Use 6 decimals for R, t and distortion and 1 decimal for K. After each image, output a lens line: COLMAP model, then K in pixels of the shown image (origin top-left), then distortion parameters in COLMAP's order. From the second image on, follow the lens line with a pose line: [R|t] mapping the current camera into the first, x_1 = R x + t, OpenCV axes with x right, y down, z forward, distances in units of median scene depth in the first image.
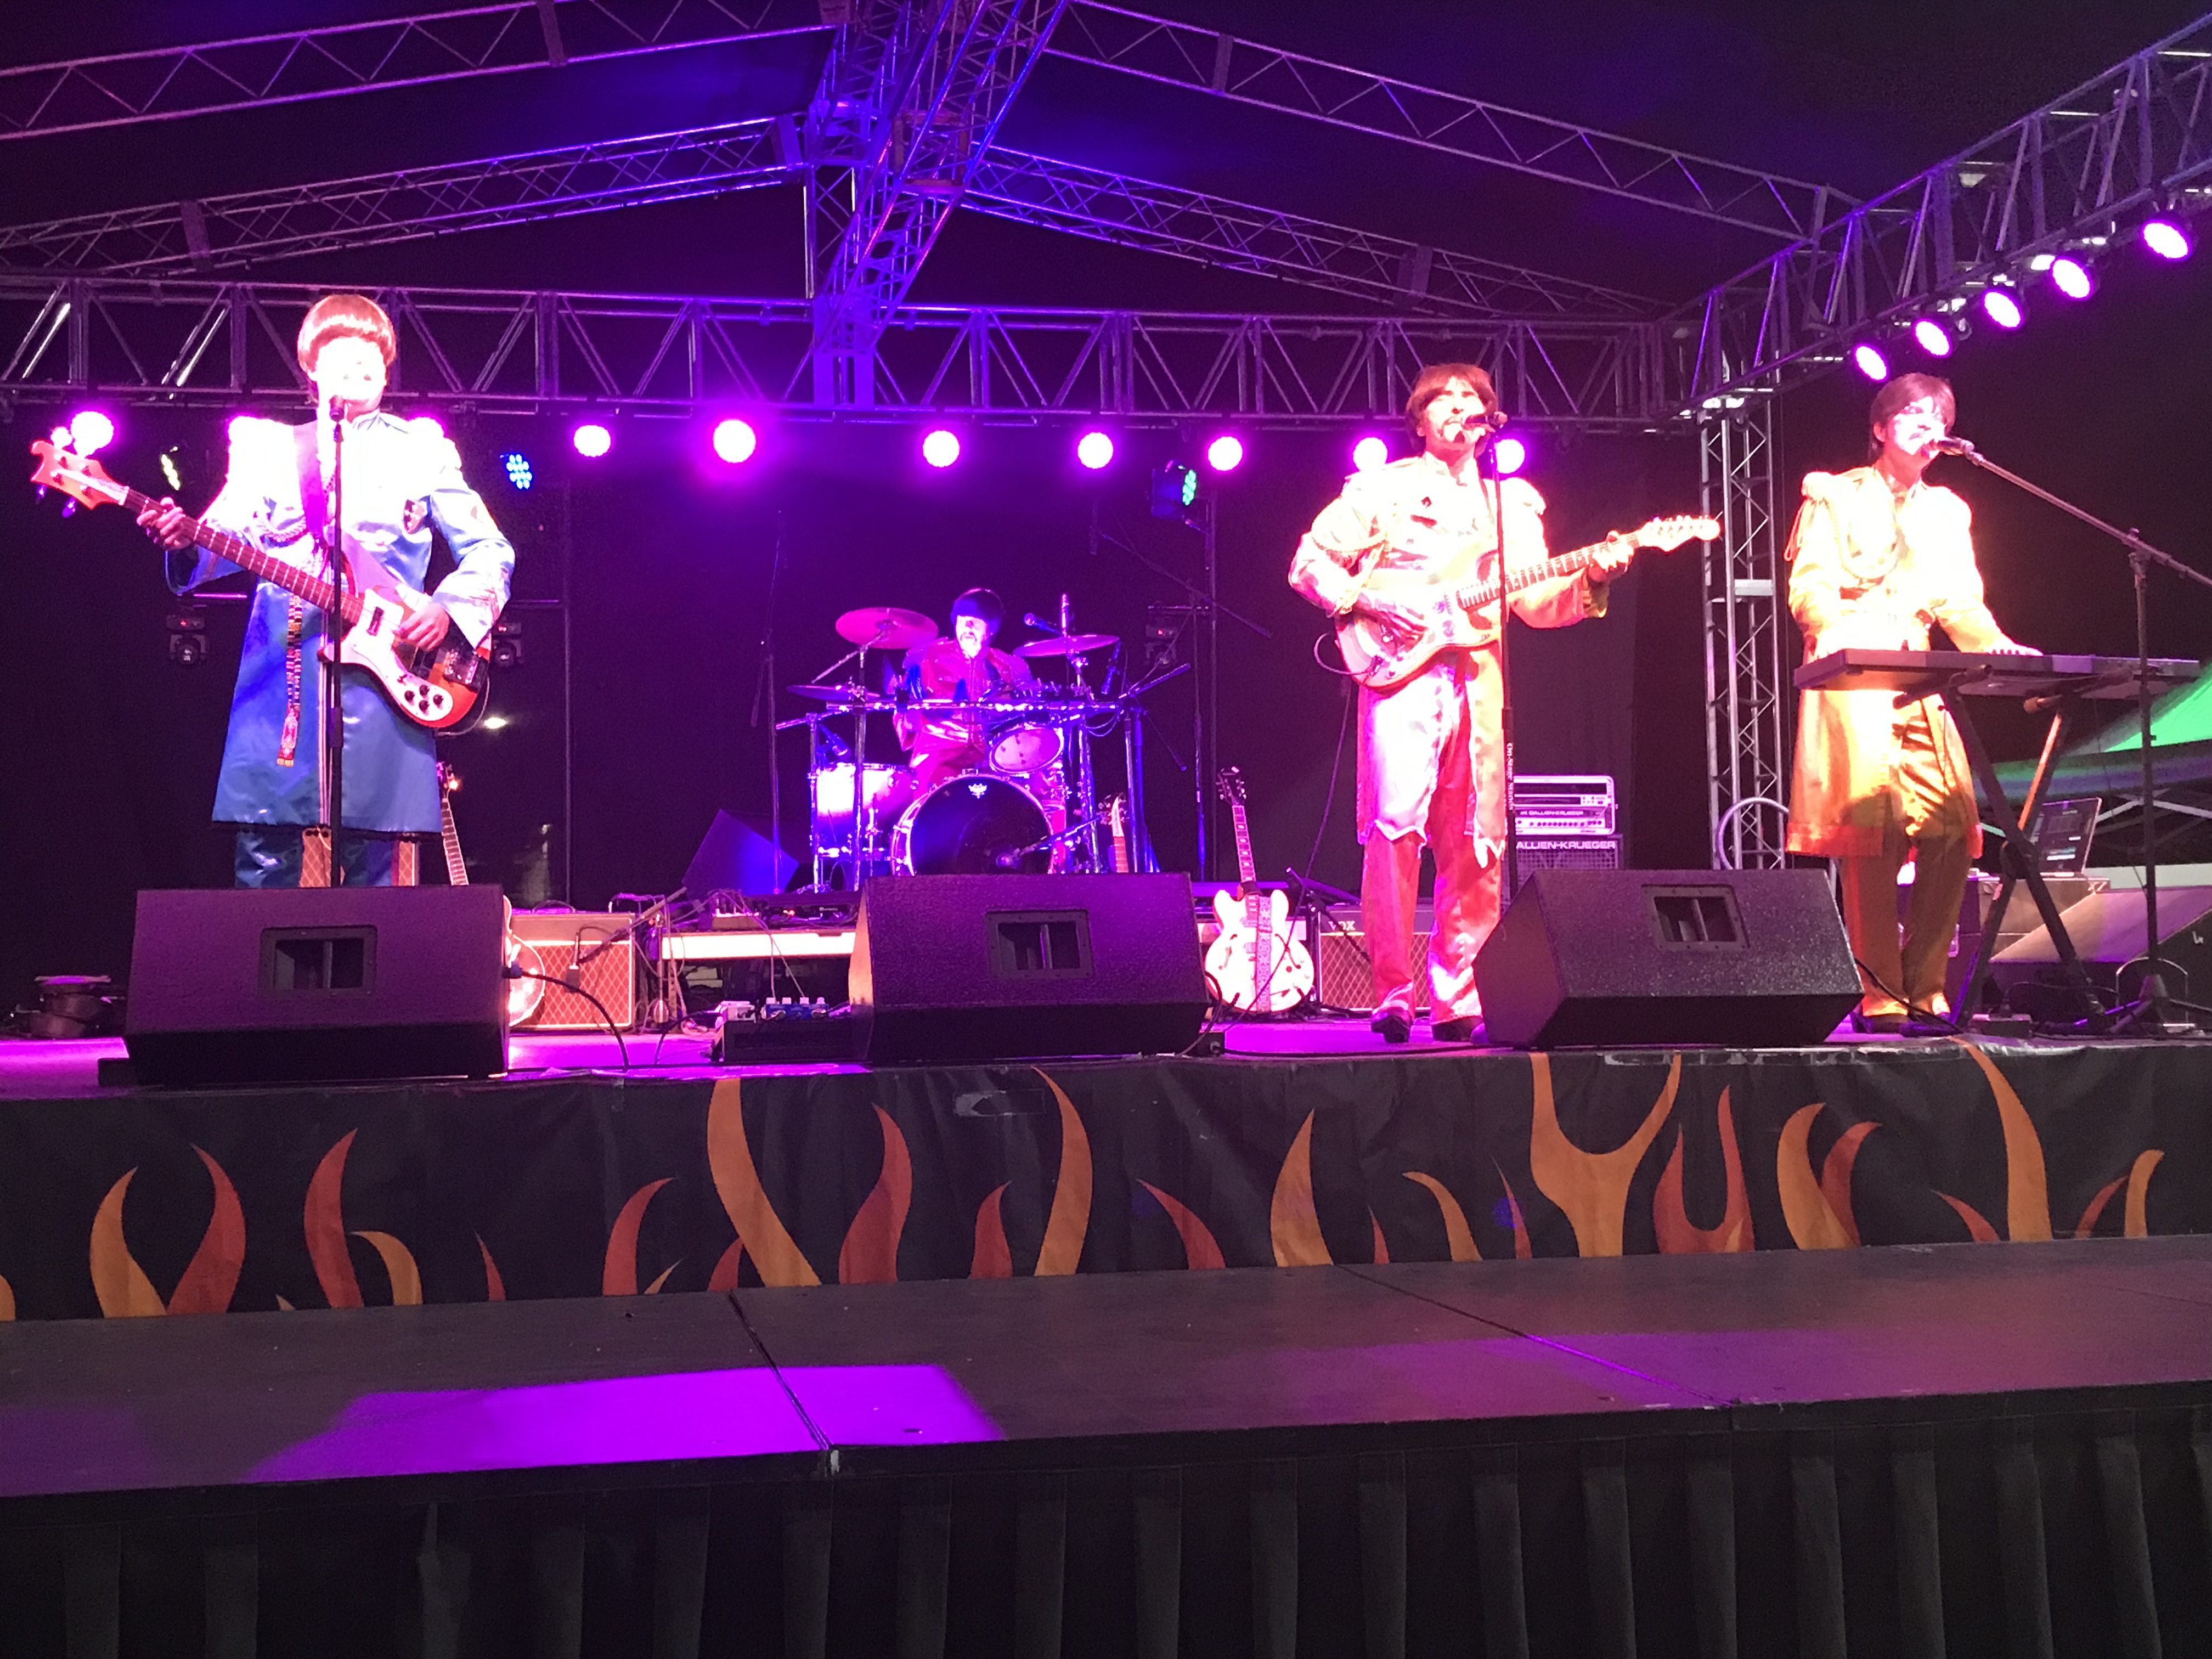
lens RADIAL K [[2642.5, 0, 1106.0], [0, 2642.5, 829.5], [0, 0, 1]] dist [0.204488, -0.697236]
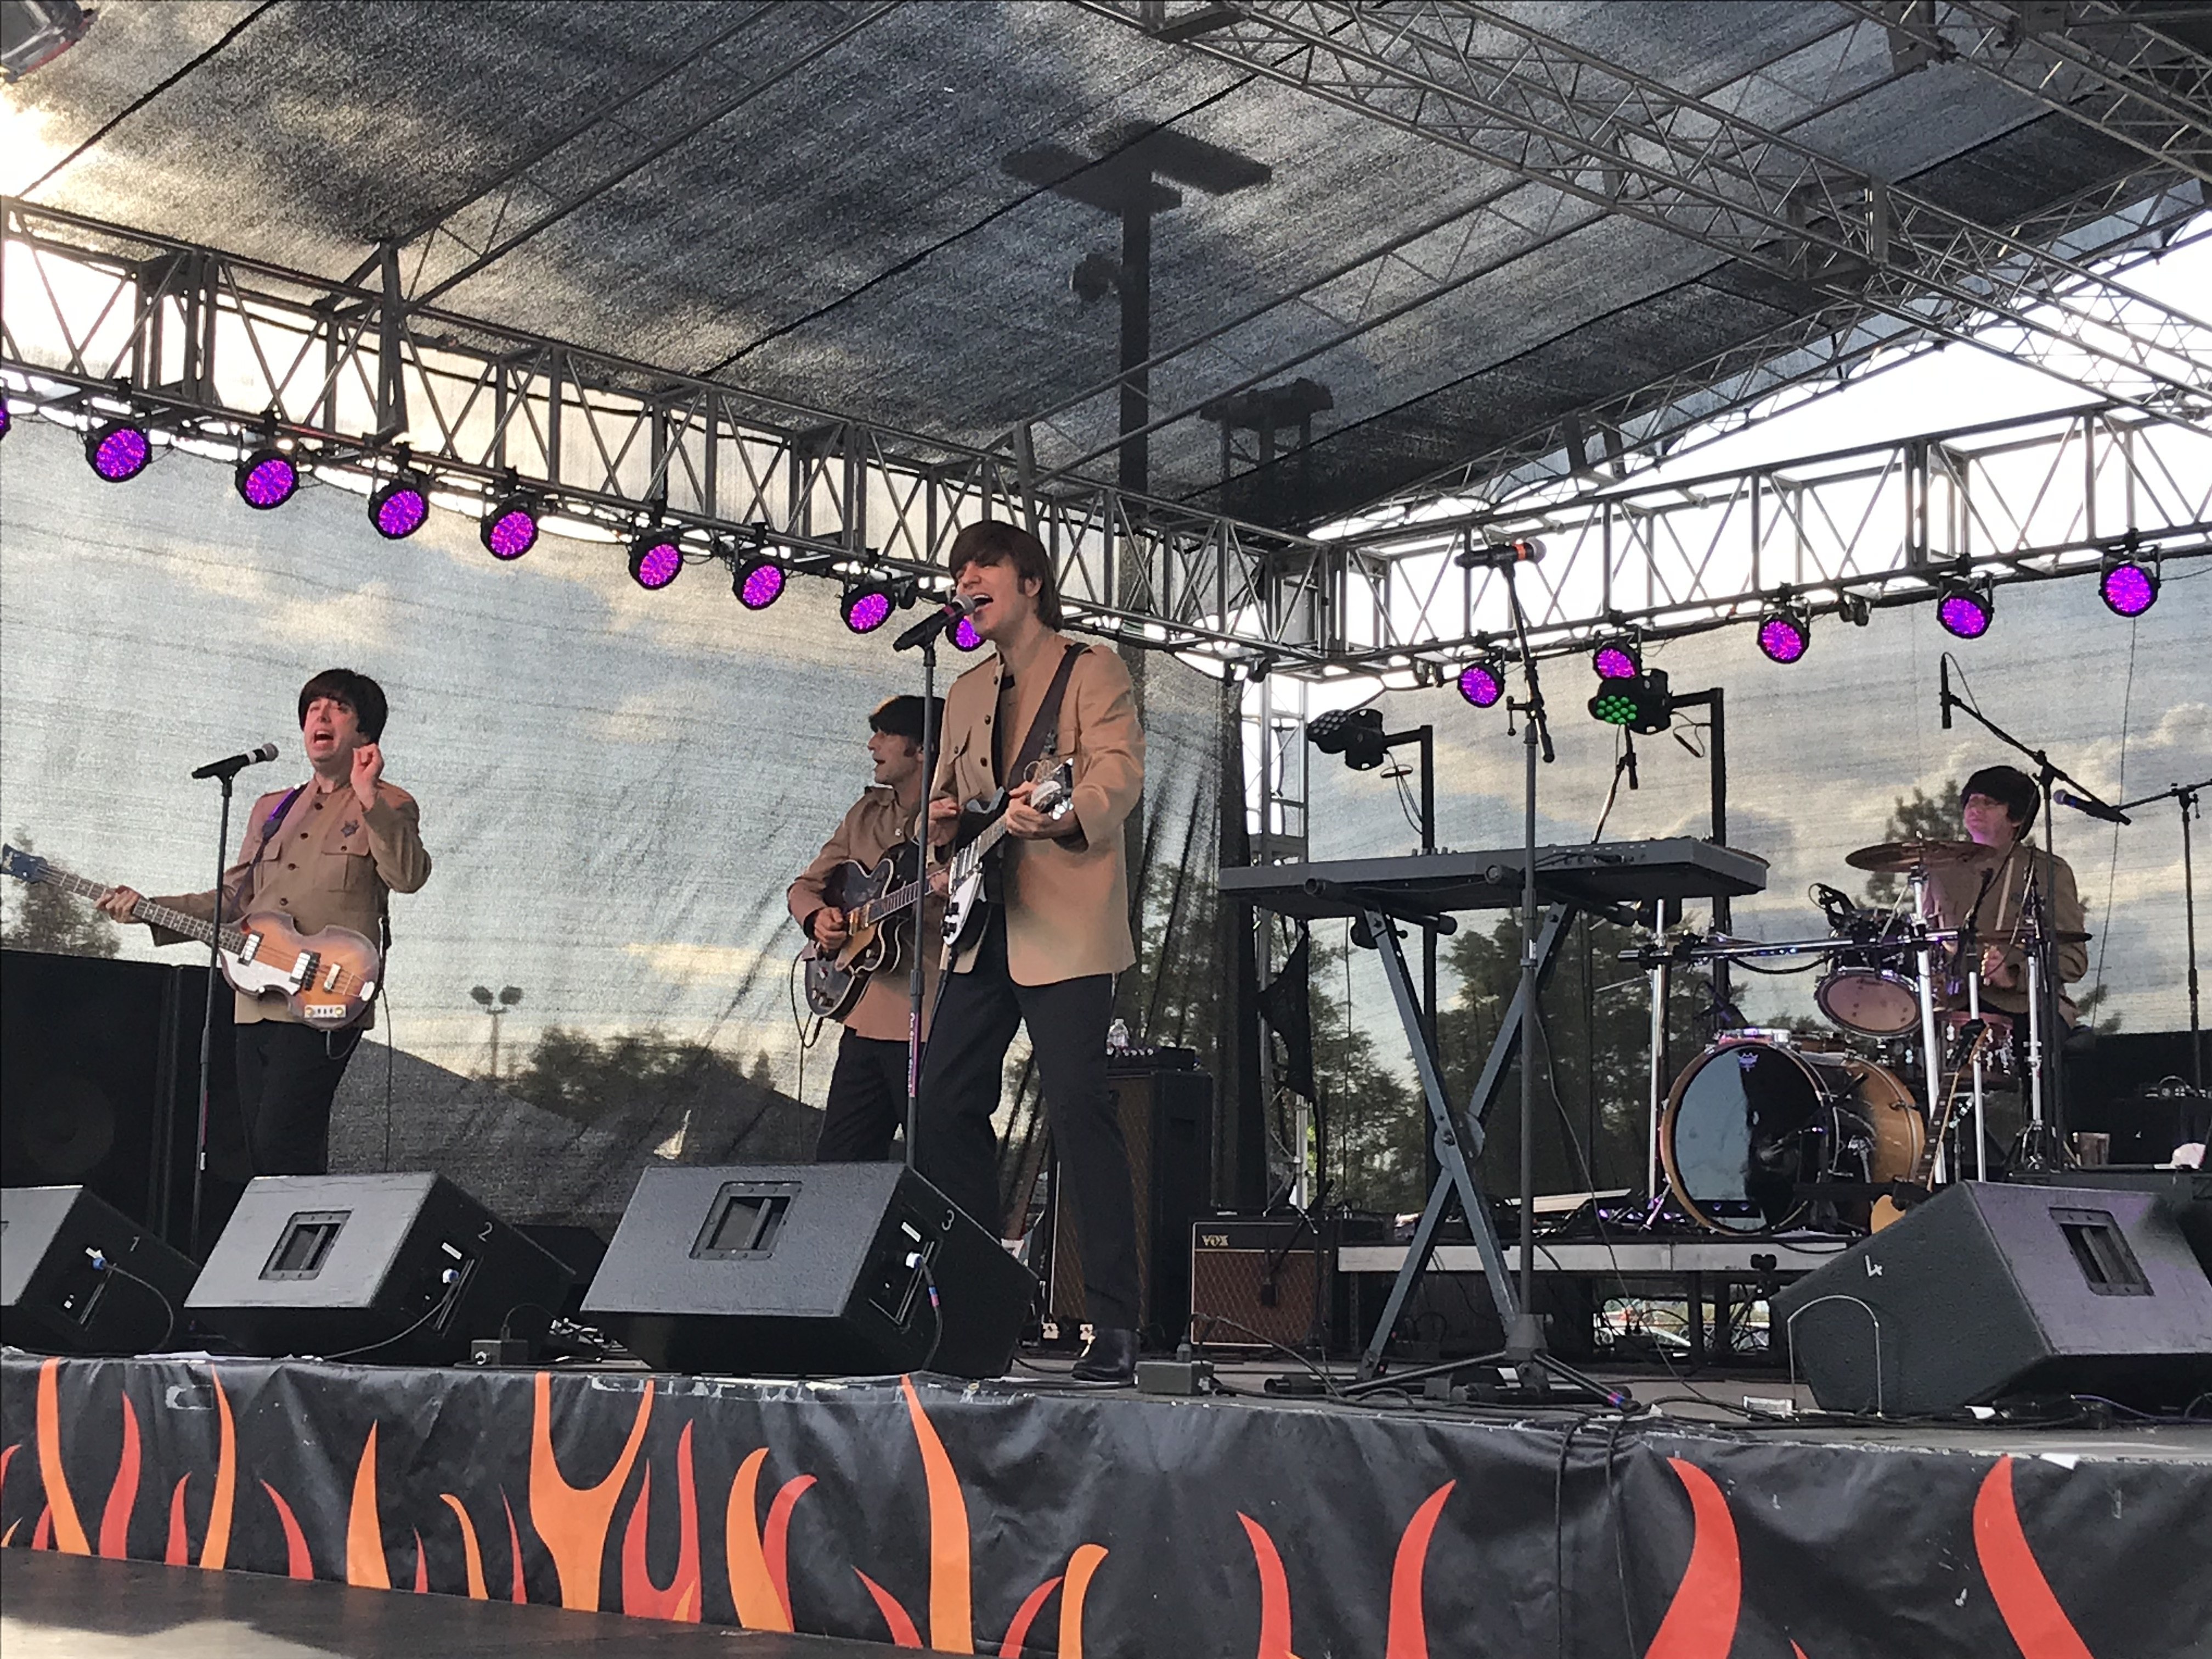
lens RADIAL K [[3596.9, 0, 1106.0], [0, 3596.9, 829.5], [0, 0, 1]] dist [0.184520, -0.719507]
pose [[0.559693, -0.084897, -0.824340, 1.271348], [0.019451, 0.995810, -0.089349, 0.015103], [0.828471, 0.033974, 0.559000, 0.469489]]
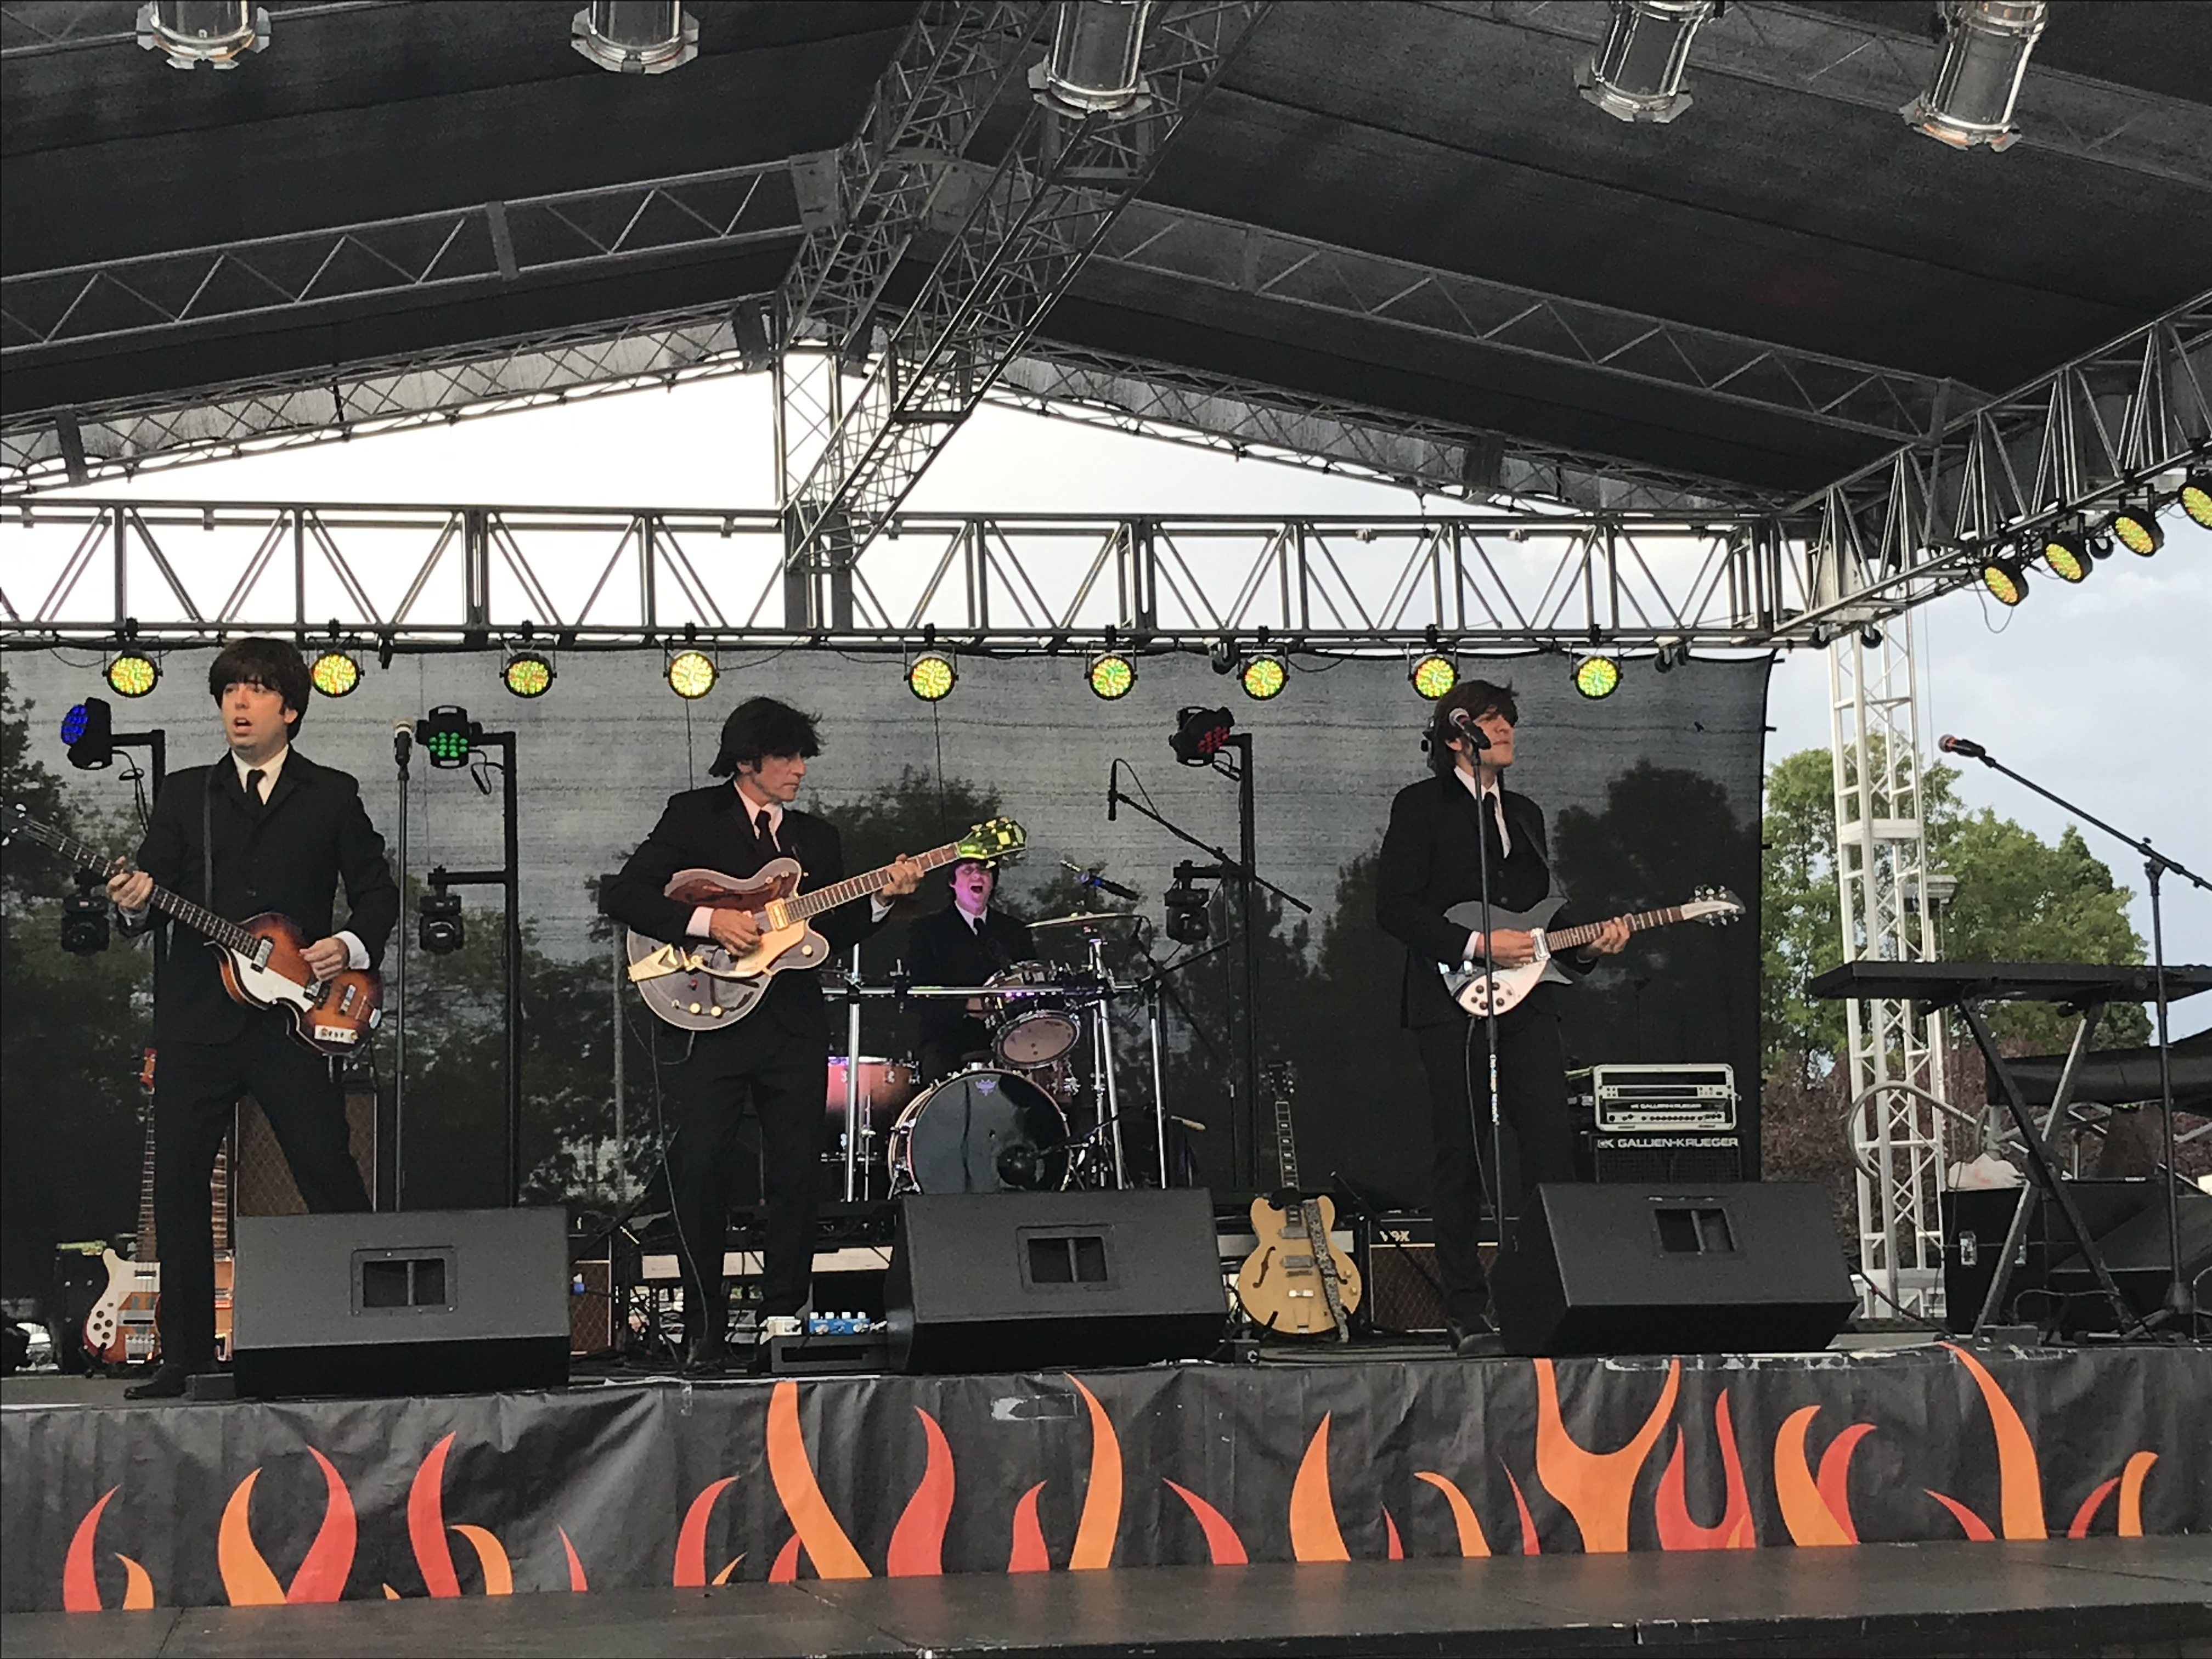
lens RADIAL K [[3792.5, 0, 1066.5], [0, 3792.5, 831.9], [0, 0, 1]] dist [0.239523, -1.189425]
pose [[0.999848, -0.009635, -0.014525, -0.002631], [0.008604, 0.997552, -0.069404, -0.020878], [0.015158, 0.069269, 0.997483, -0.525321]]
